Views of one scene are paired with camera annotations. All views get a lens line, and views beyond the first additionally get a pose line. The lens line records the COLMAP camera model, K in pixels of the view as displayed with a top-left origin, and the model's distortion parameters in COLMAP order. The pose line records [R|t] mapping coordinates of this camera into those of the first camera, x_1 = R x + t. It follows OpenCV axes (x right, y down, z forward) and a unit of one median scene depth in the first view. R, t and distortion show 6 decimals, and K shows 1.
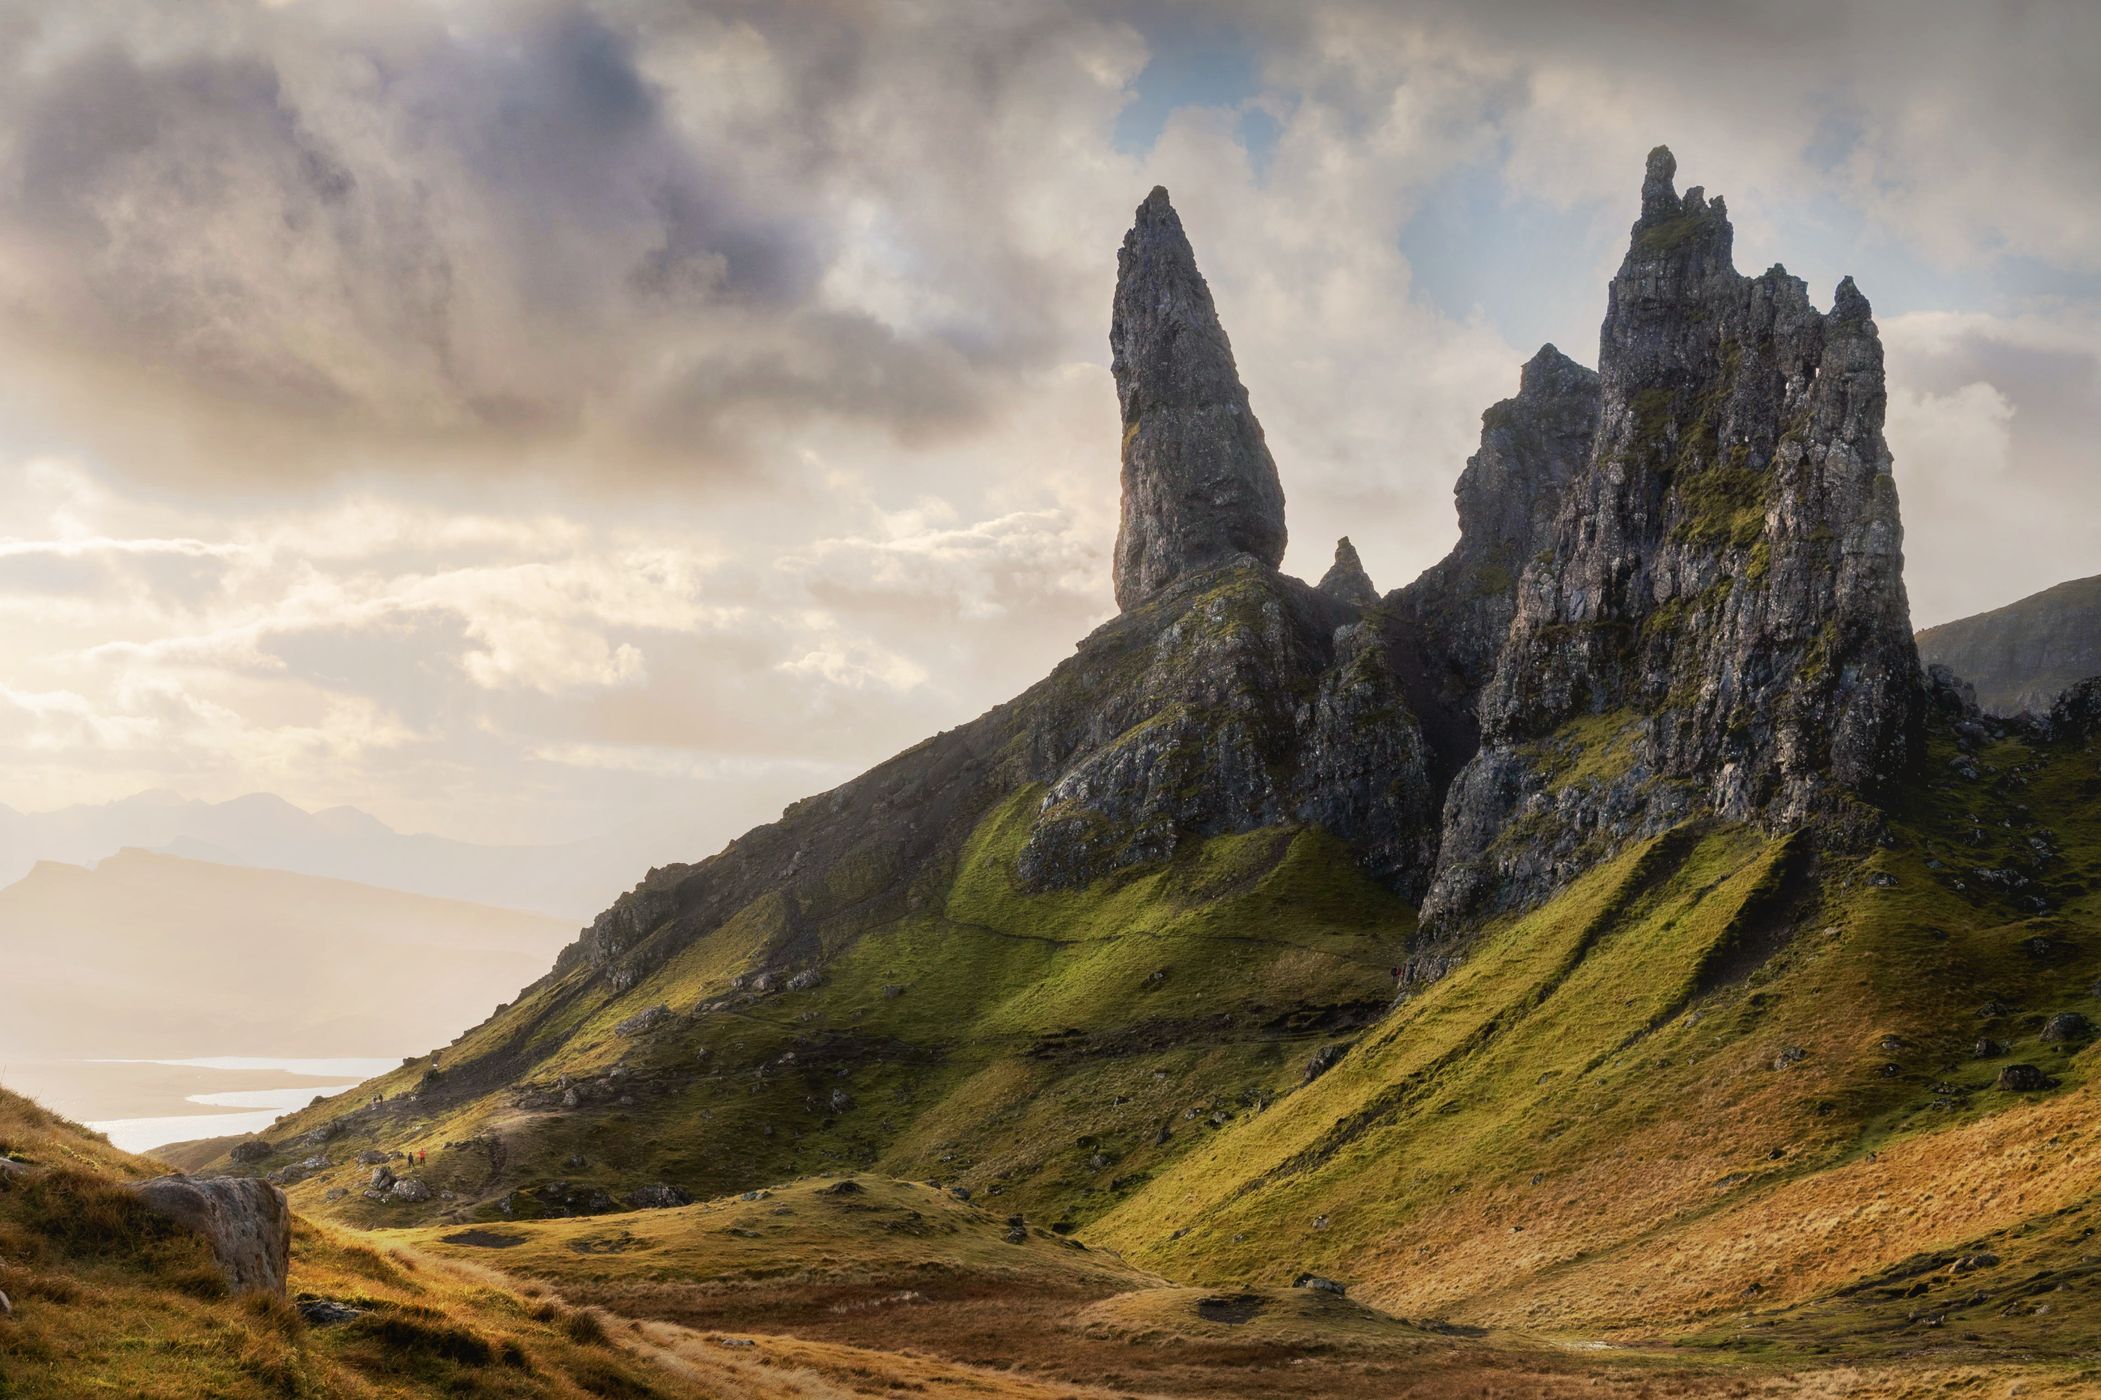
lens RADIAL K [[2914.3, 0, 733.6], [0, 2914.3, 703.1], [0, 0, 1]] dist [-0.002636, 0.000000]
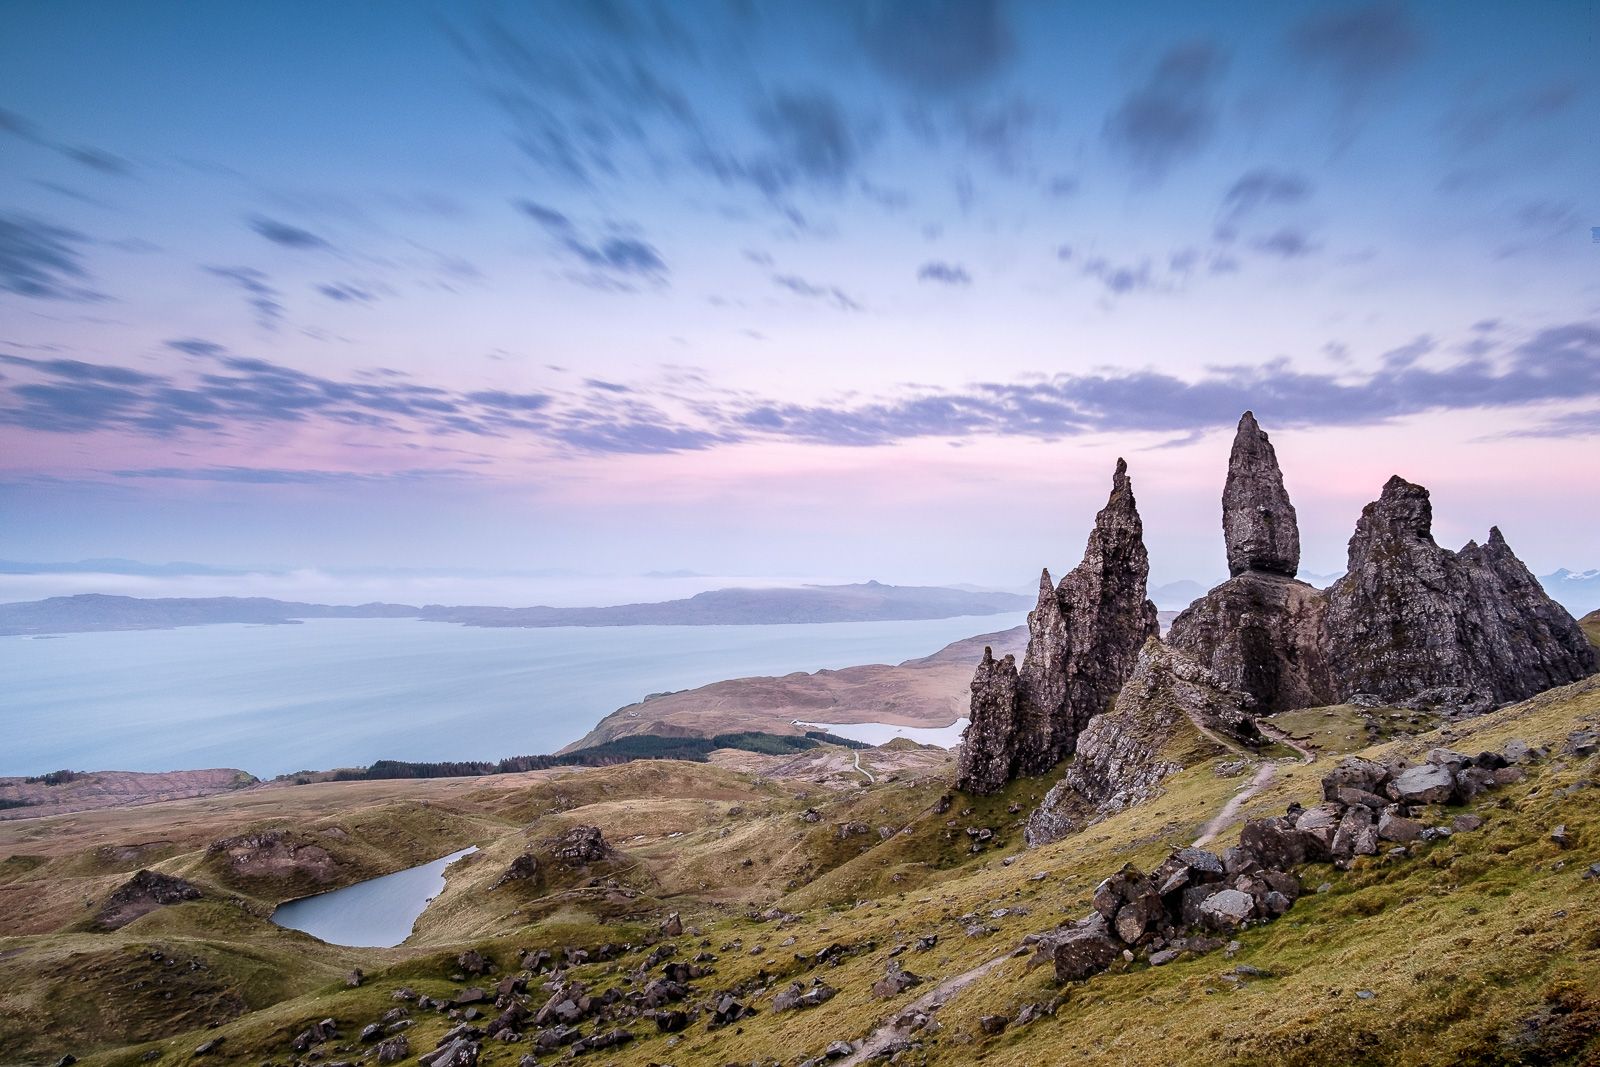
lens RADIAL K [[990.0, 0, 769.9], [0, 990.0, 564.6], [0, 0, 1]] dist [-0.040908, 0.024179]
pose [[0.760221, -0.019187, -0.649381, 0.444824], [0.034858, 0.999329, 0.011281, -0.090921], [0.648728, -0.031212, 0.760380, 0.163658]]
